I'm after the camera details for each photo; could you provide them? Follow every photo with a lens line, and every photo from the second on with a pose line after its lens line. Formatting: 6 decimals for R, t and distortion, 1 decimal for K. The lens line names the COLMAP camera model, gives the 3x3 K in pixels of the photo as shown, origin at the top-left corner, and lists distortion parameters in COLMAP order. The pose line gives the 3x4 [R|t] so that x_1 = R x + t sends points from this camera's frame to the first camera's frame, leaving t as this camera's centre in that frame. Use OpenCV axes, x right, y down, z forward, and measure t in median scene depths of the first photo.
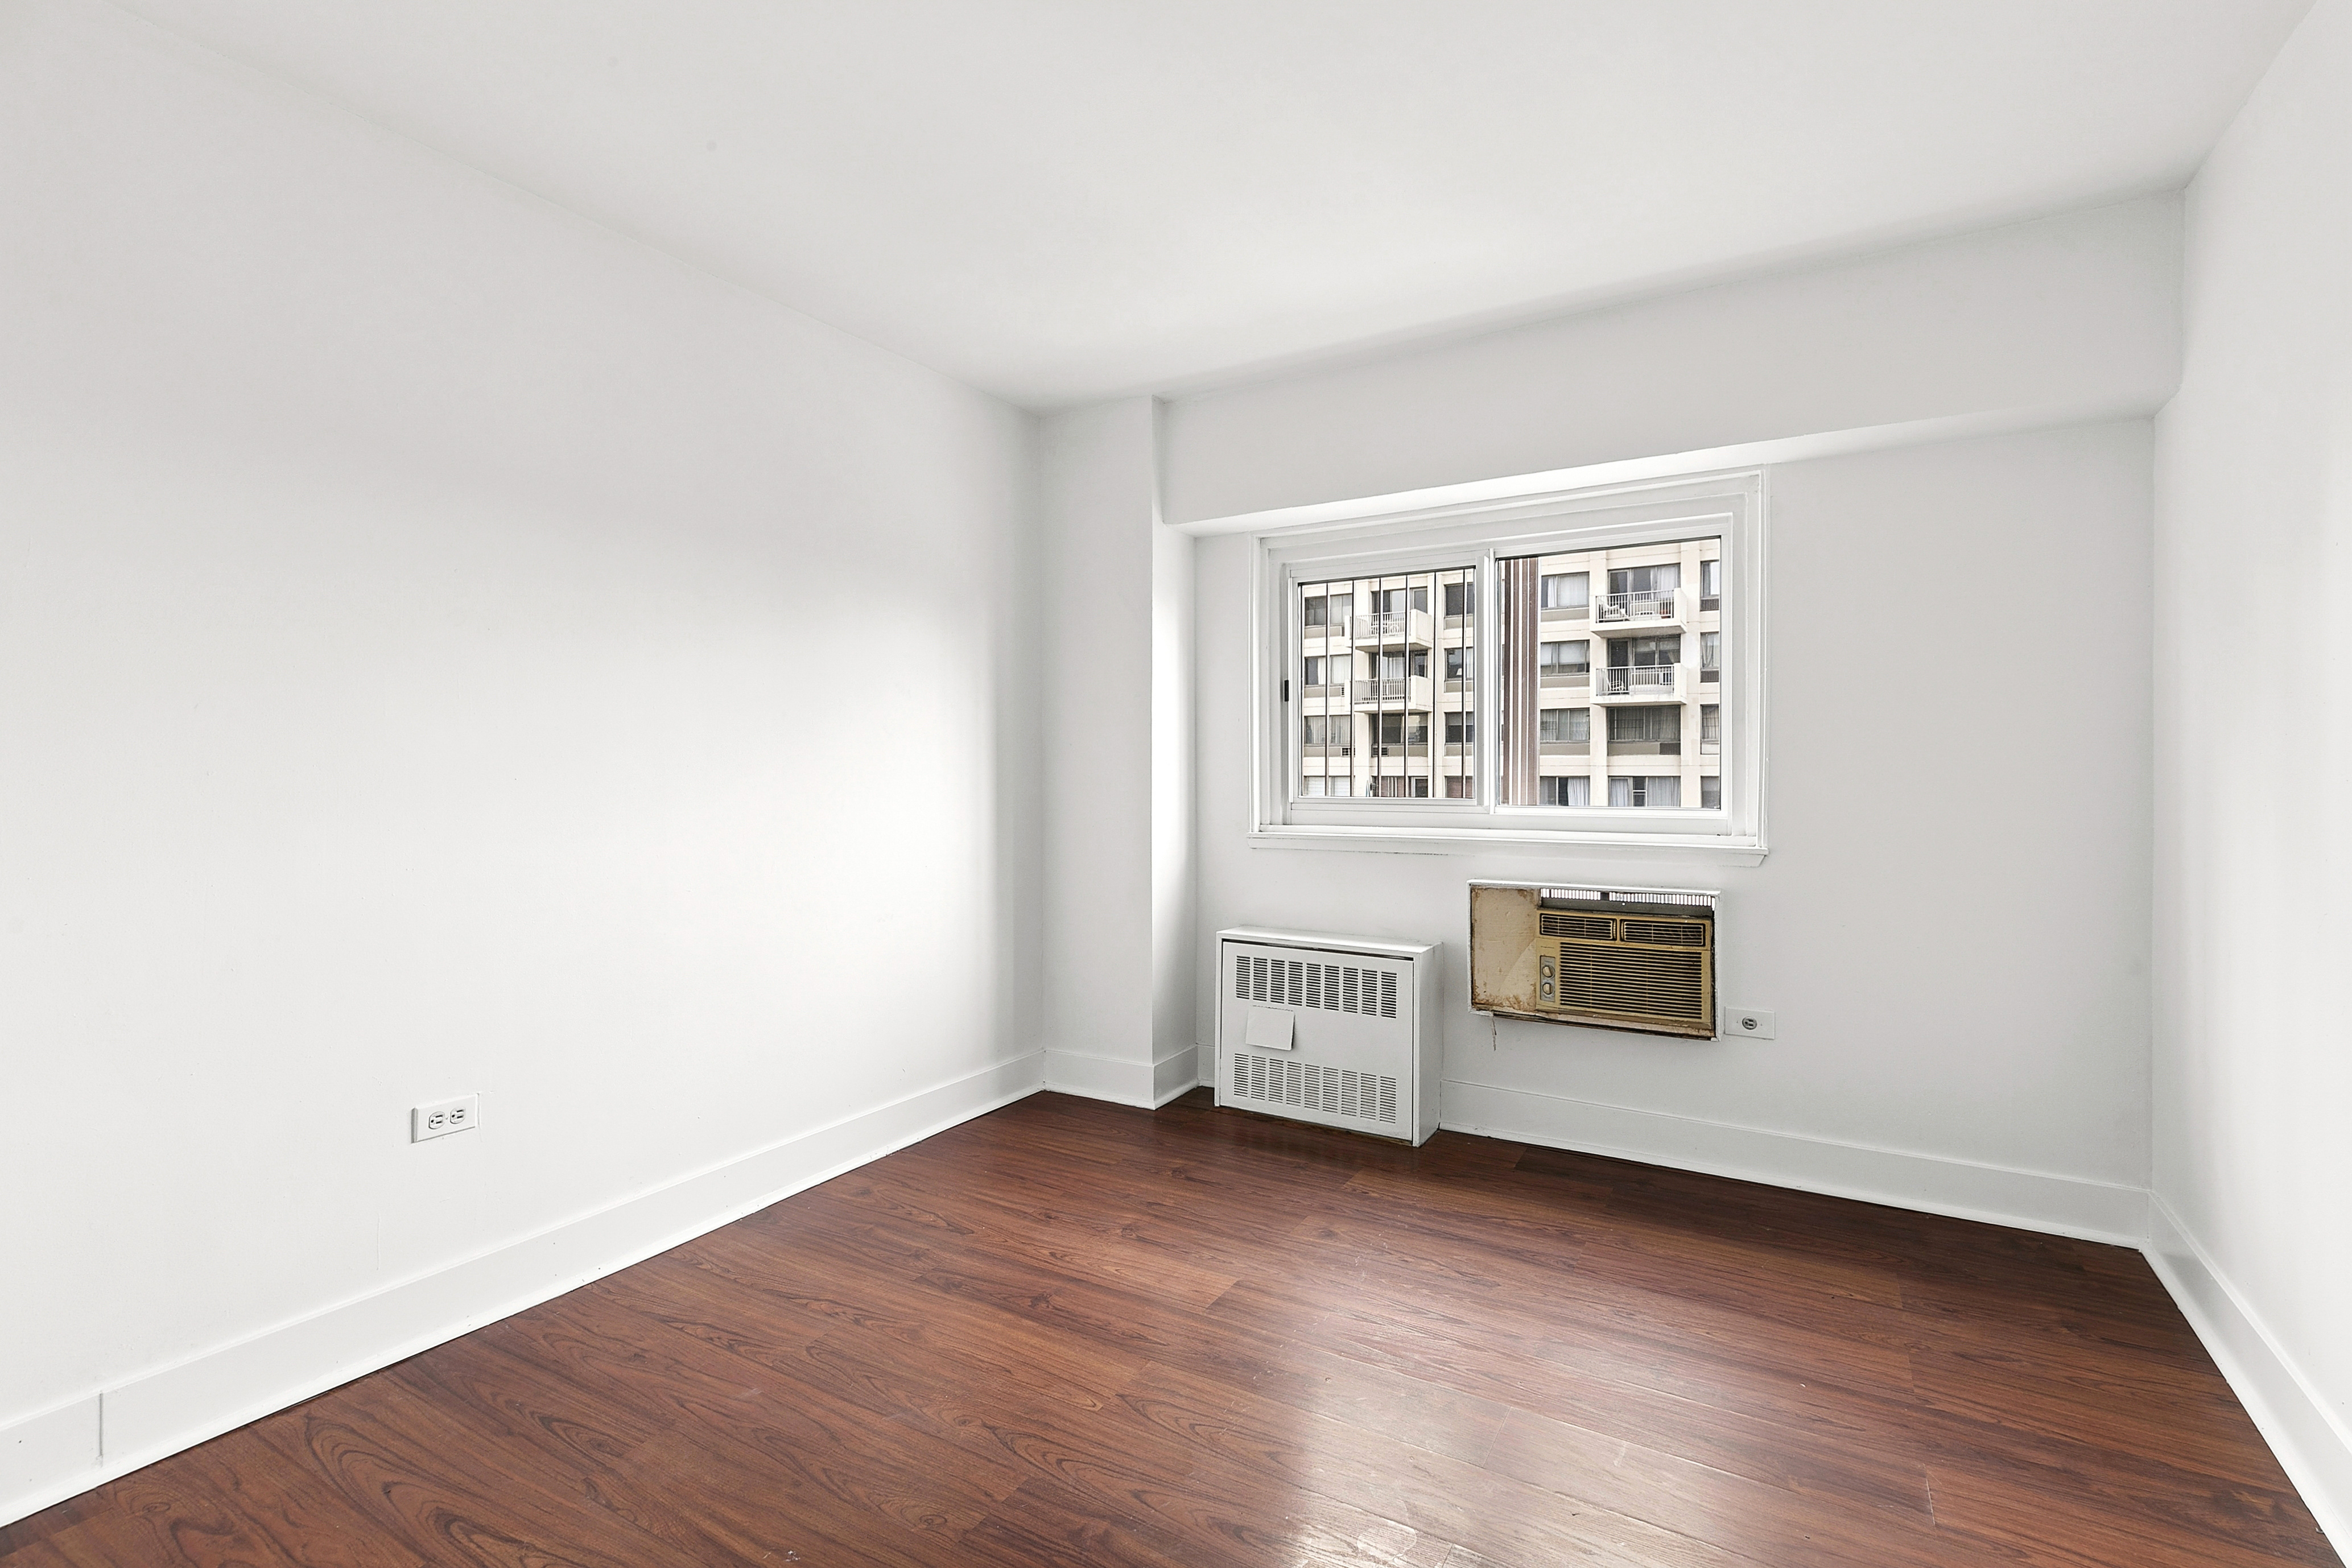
lens RADIAL K [[1064.3, 0, 1167.9], [0, 1064.3, 780.5], [0, 0, 1]] dist [0.001292, 0.000510]
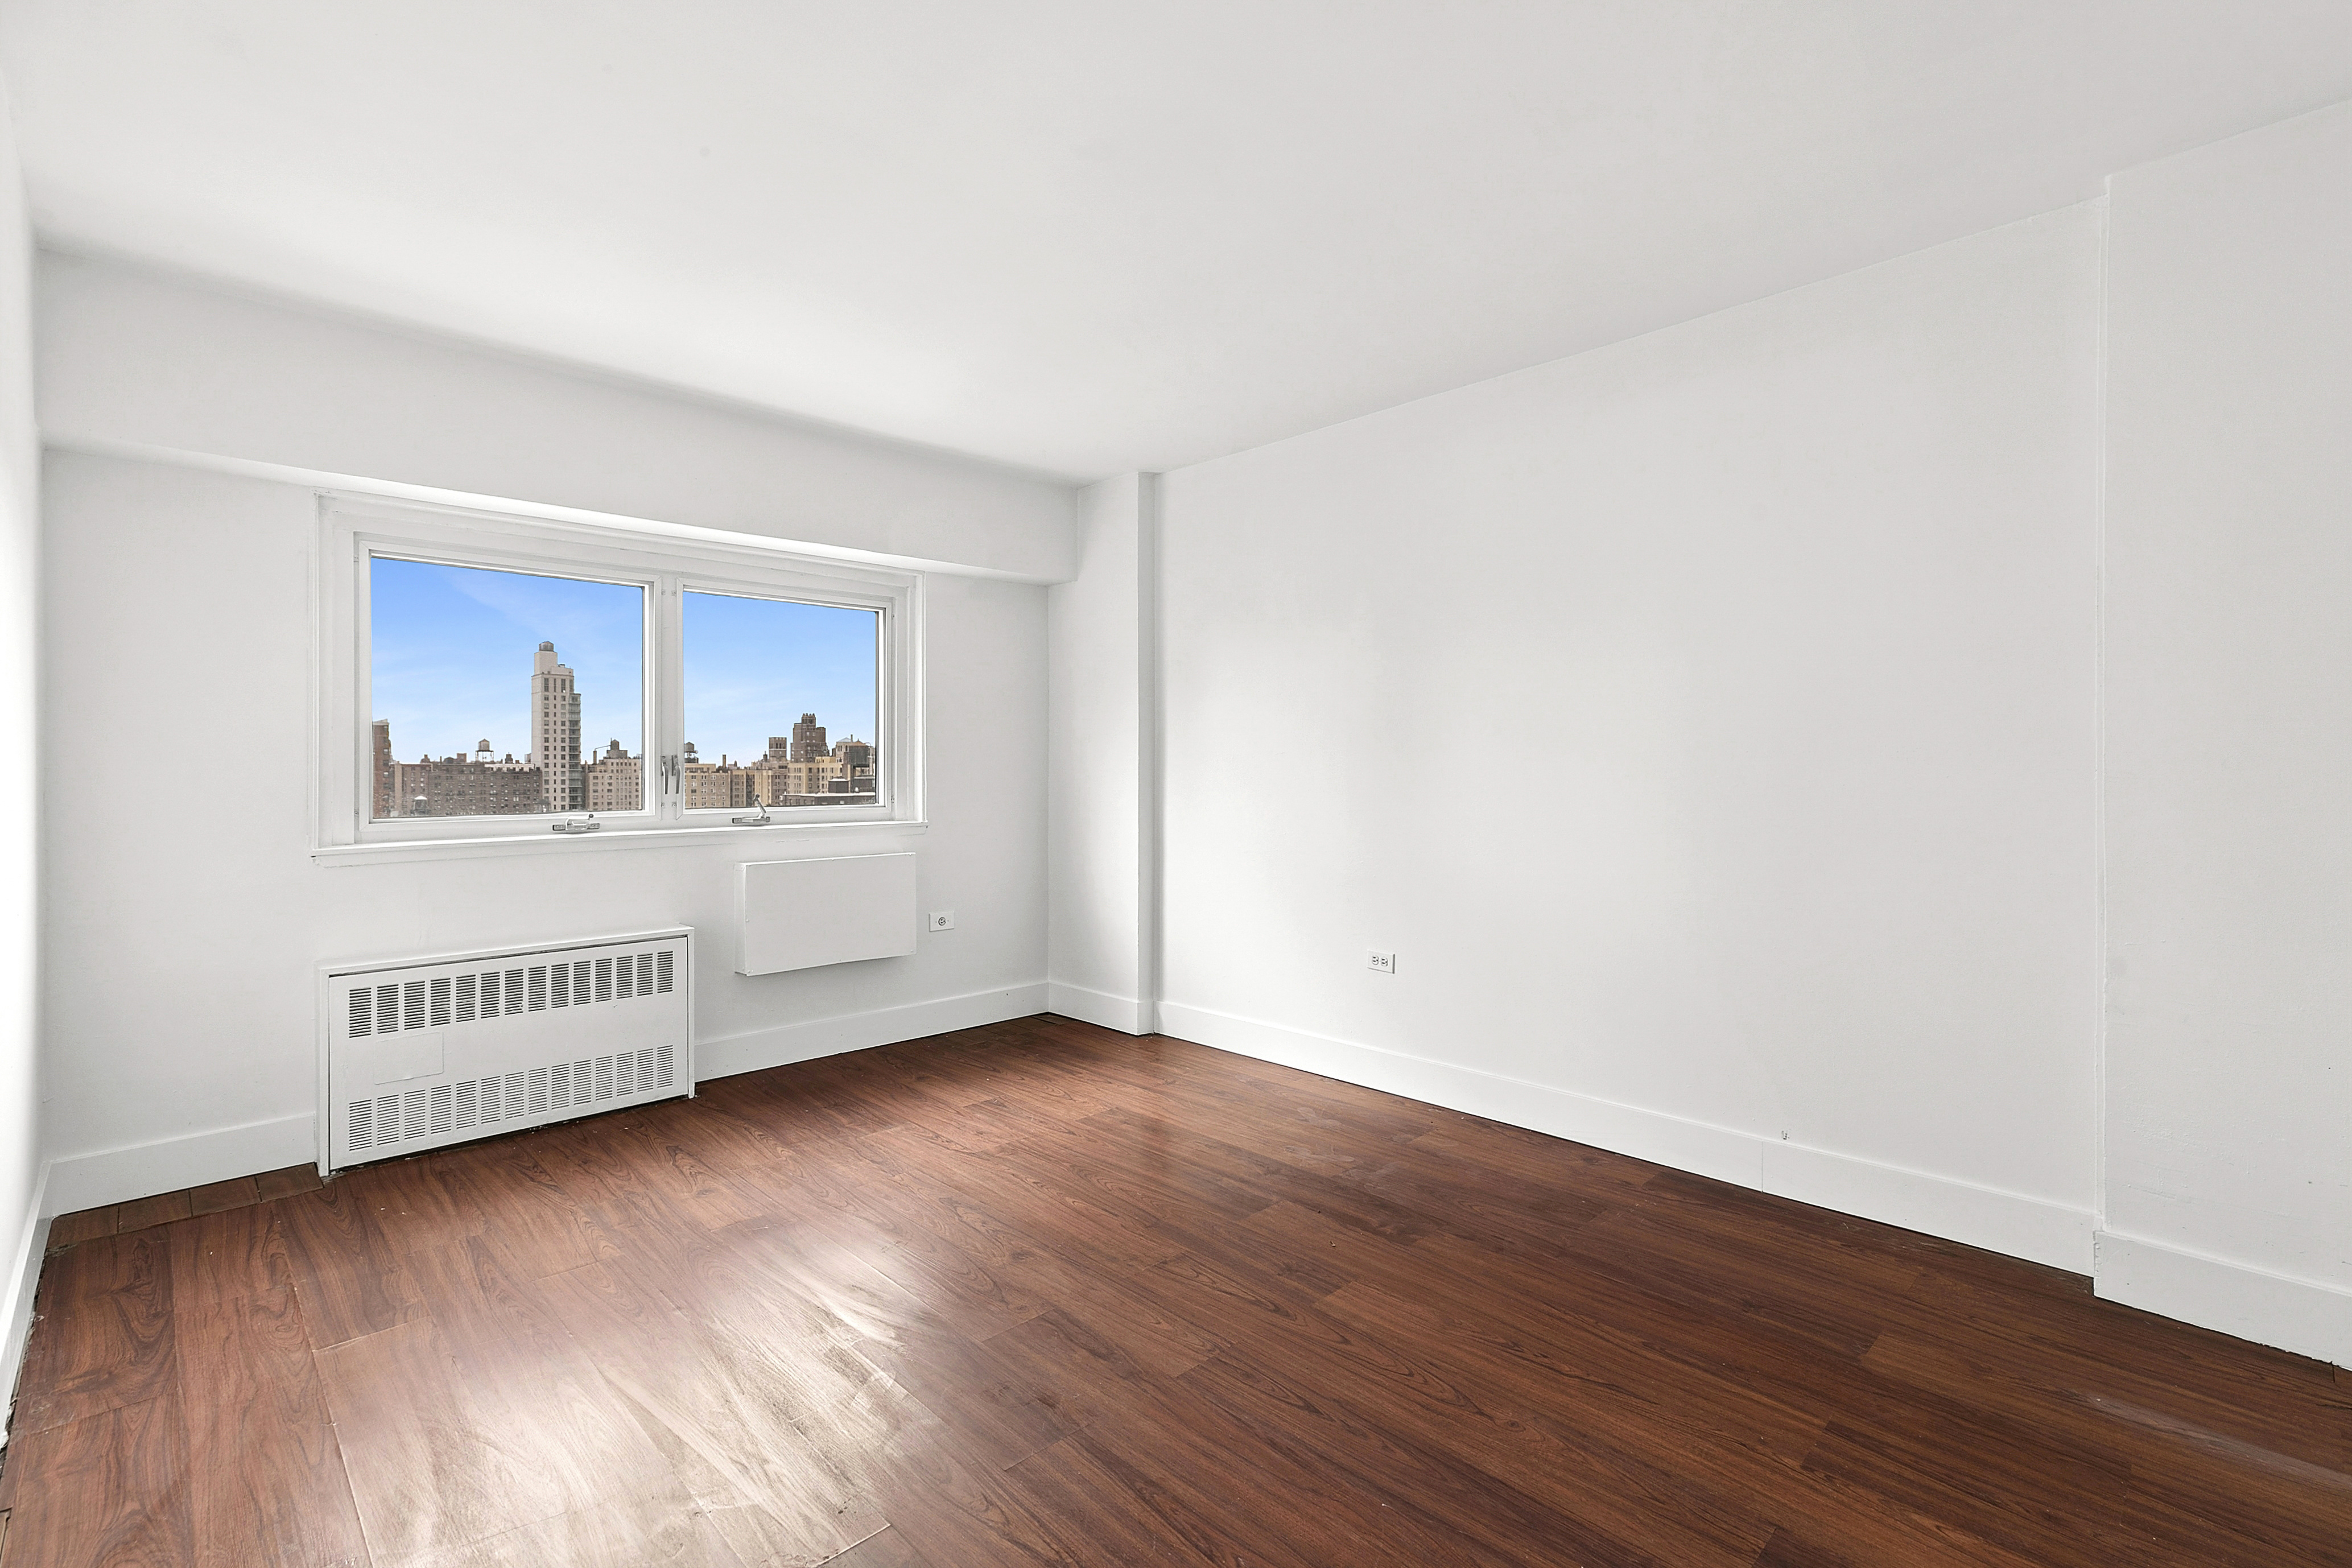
lens RADIAL K [[1064.3, 0, 1161.9], [0, 1064.3, 787.8], [0, 0, 1]] dist [0.001292, 0.000510]
pose [[0.306270, -0.008019, 0.951911, -0.689793], [0.014244, 0.999891, 0.003840, 0.011383], [-0.951838, 0.012383, 0.306351, 0.160072]]
